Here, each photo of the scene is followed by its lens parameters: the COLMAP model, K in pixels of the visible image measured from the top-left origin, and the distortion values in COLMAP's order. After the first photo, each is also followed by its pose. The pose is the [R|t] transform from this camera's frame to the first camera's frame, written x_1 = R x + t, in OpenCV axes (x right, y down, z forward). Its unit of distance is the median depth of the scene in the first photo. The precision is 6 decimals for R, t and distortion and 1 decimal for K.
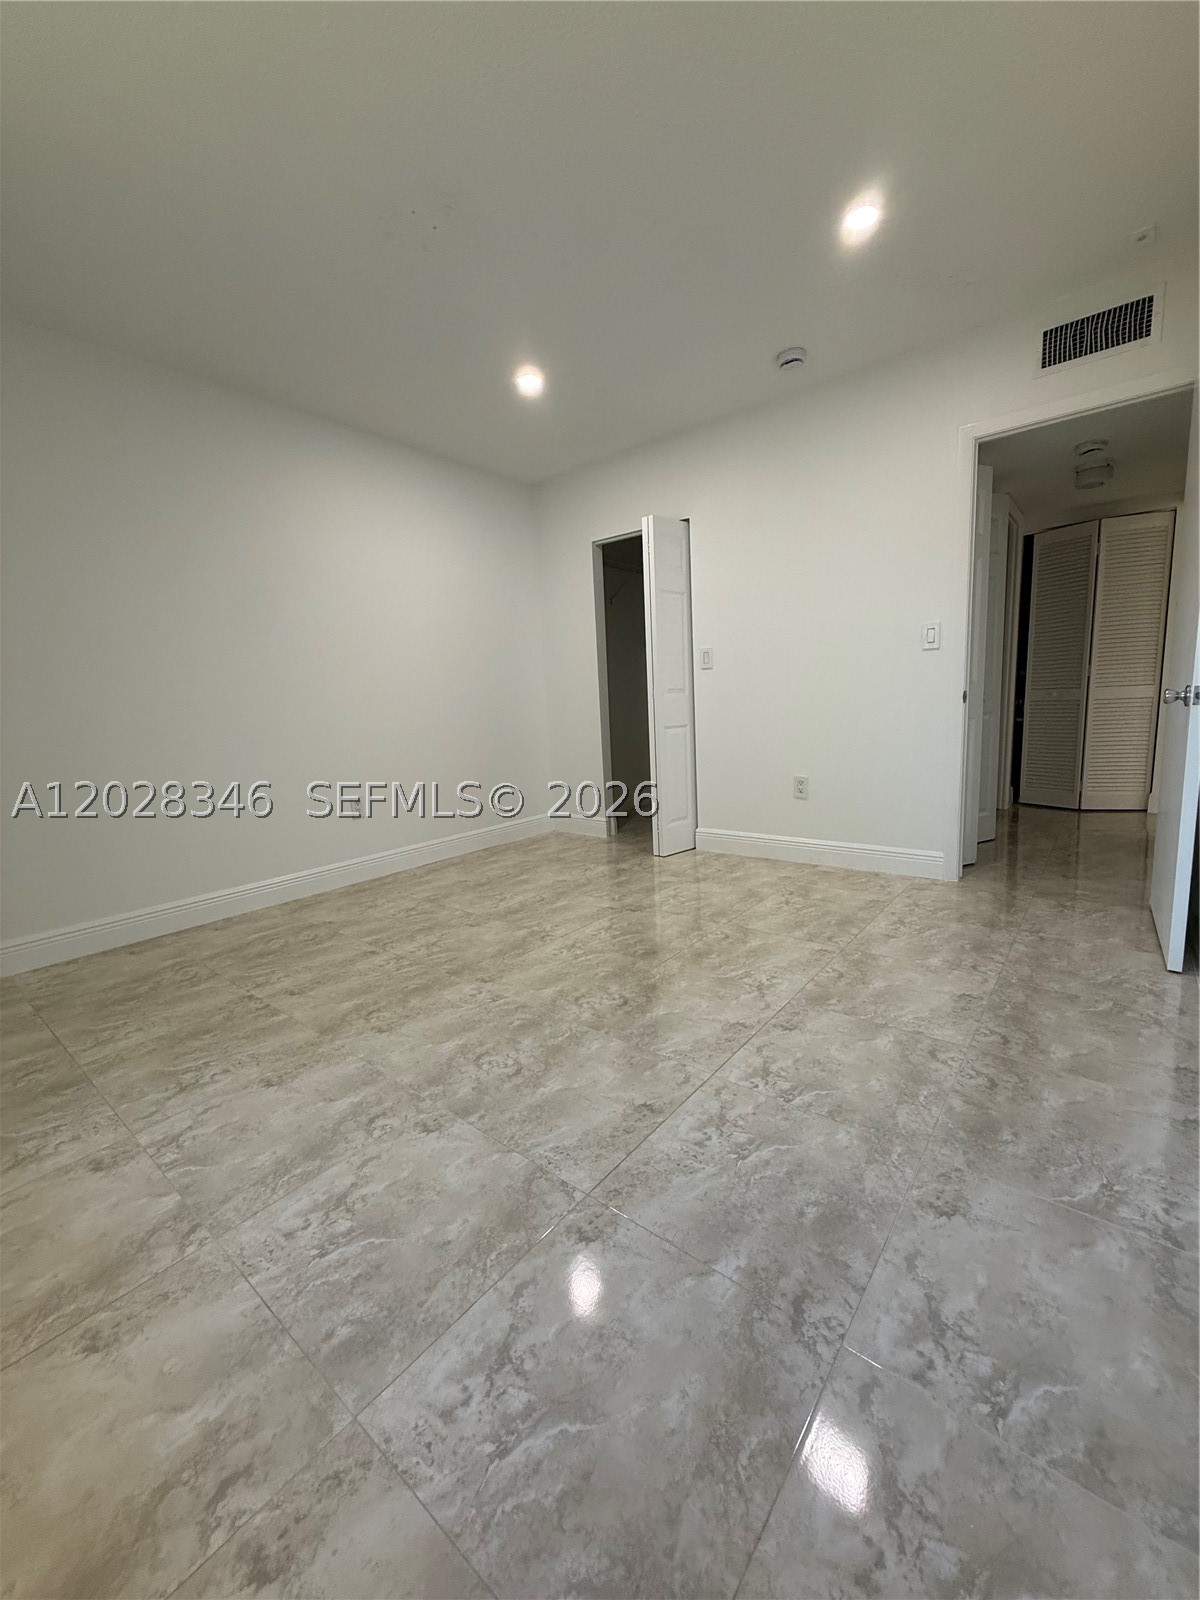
lens RADIAL K [[632.4, 0, 620.7], [0, 632.4, 804.3], [0, 0, 1]] dist [0.000723, 0.000261]
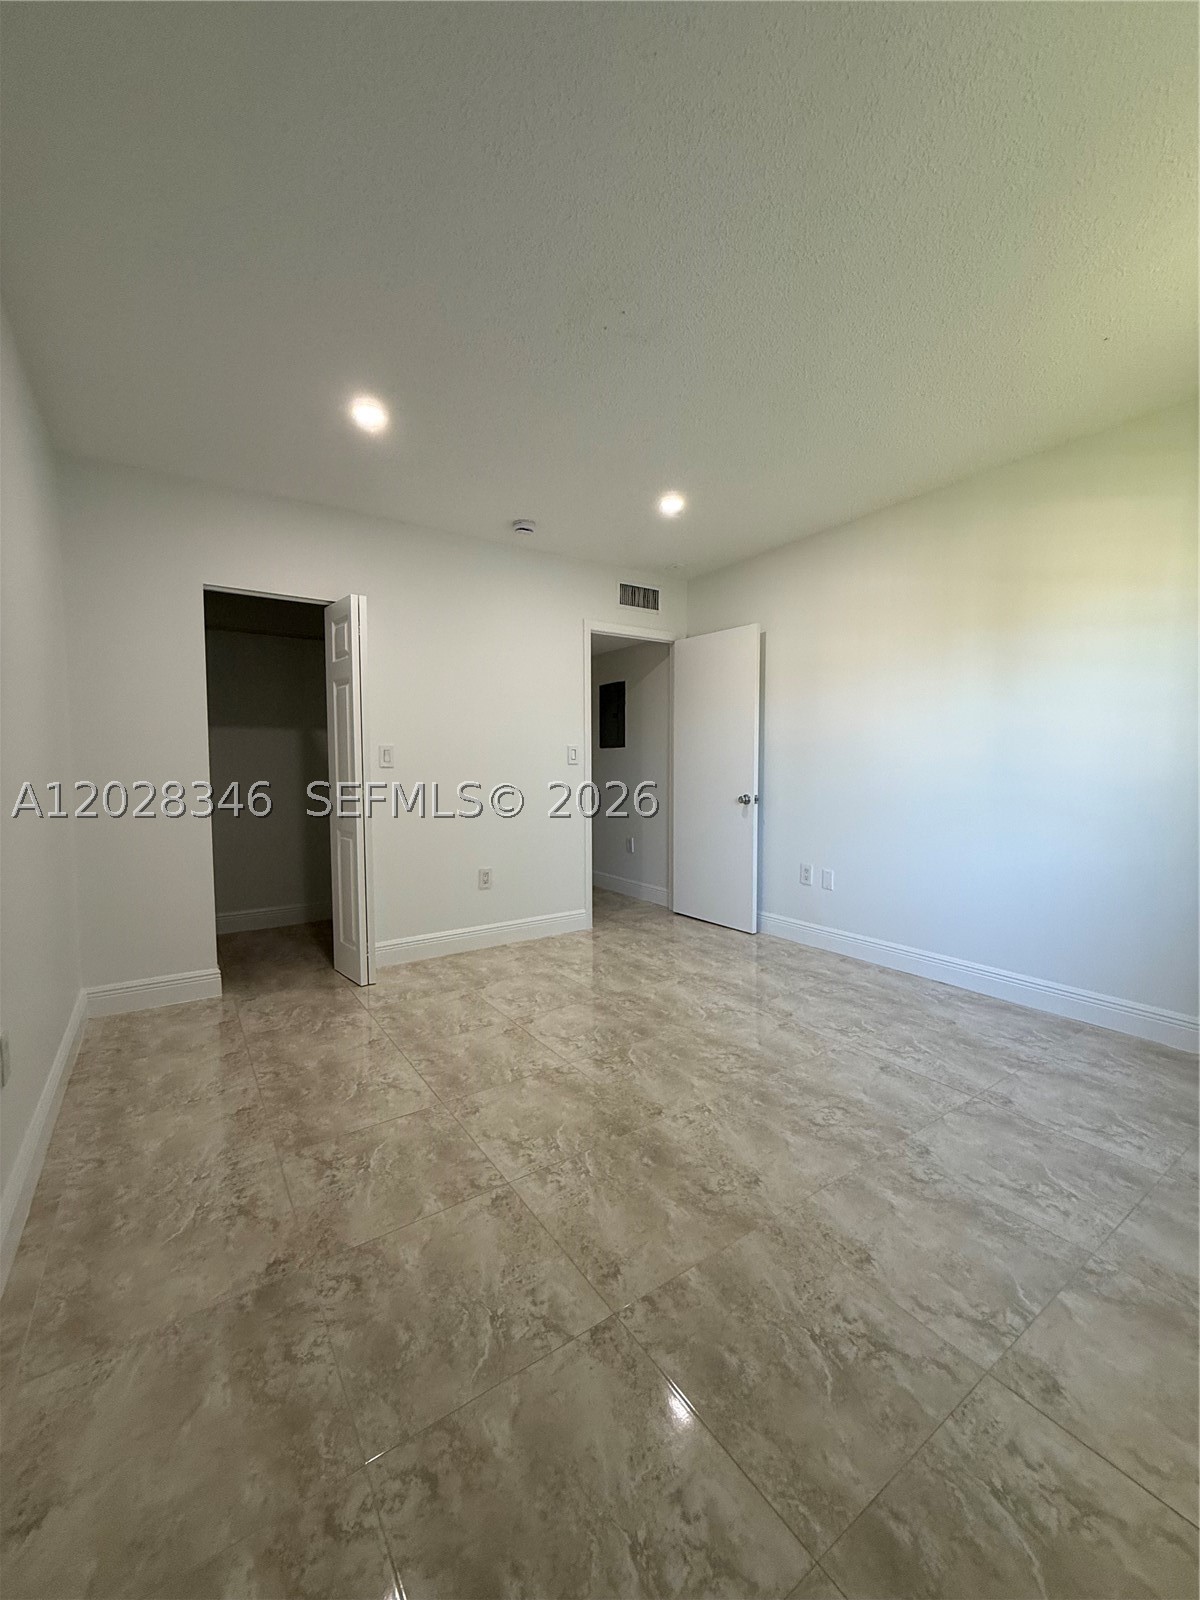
lens RADIAL K [[632.4, 0, 593.9], [0, 632.4, 797.1], [0, 0, 1]] dist [0.000723, 0.000261]
pose [[0.303524, -0.005986, 0.952805, -1.036540], [0.148524, 0.988054, -0.041106, -0.136455], [-0.941177, 0.153991, 0.300787, 0.695768]]
